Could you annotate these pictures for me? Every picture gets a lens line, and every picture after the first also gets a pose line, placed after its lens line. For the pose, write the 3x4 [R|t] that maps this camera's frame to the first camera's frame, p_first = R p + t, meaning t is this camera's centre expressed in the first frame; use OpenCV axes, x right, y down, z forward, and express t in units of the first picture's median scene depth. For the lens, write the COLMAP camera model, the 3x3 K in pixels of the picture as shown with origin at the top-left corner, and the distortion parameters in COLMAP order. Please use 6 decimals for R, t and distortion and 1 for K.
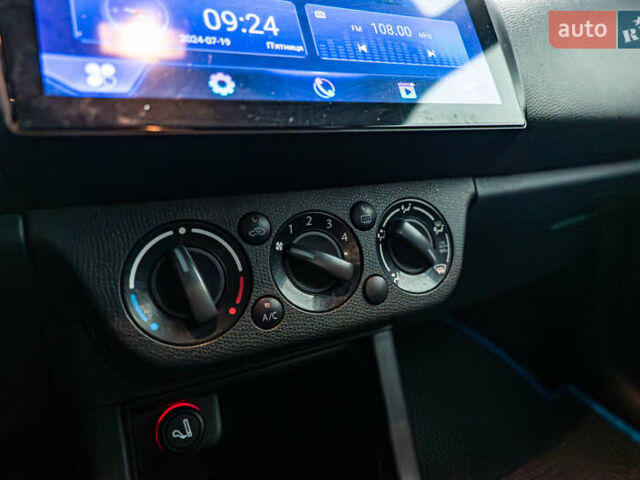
lens RADIAL K [[404.1, 0, 318.4], [0, 404.1, 237.2], [0, 0, 1]] dist [0.002404, -0.008029]
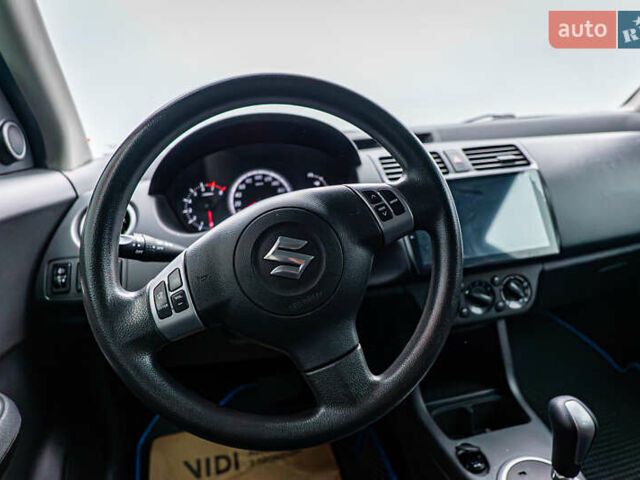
lens RADIAL K [[404.1, 0, 311.5], [0, 404.1, 242.7], [0, 0, 1]] dist [0.002404, -0.008029]
pose [[0.960055, 0.022424, -0.278910, -0.348490], [-0.006526, 0.998307, 0.057800, -0.478173], [0.279734, -0.053671, 0.958576, -2.100561]]
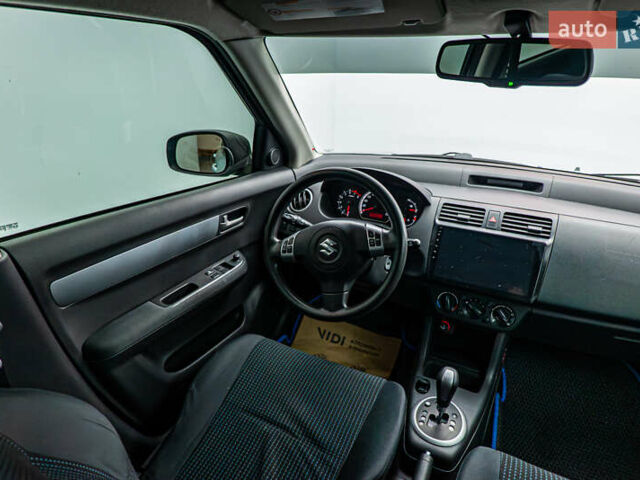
lens RADIAL K [[404.1, 0, 317.5], [0, 404.1, 239.7], [0, 0, 1]] dist [0.002404, -0.008029]
pose [[0.562741, 0.349877, -0.748938, 2.055186], [-0.210378, 0.936796, 0.279562, -1.507652], [0.799414, 0.000239, 0.600780, -3.066758]]
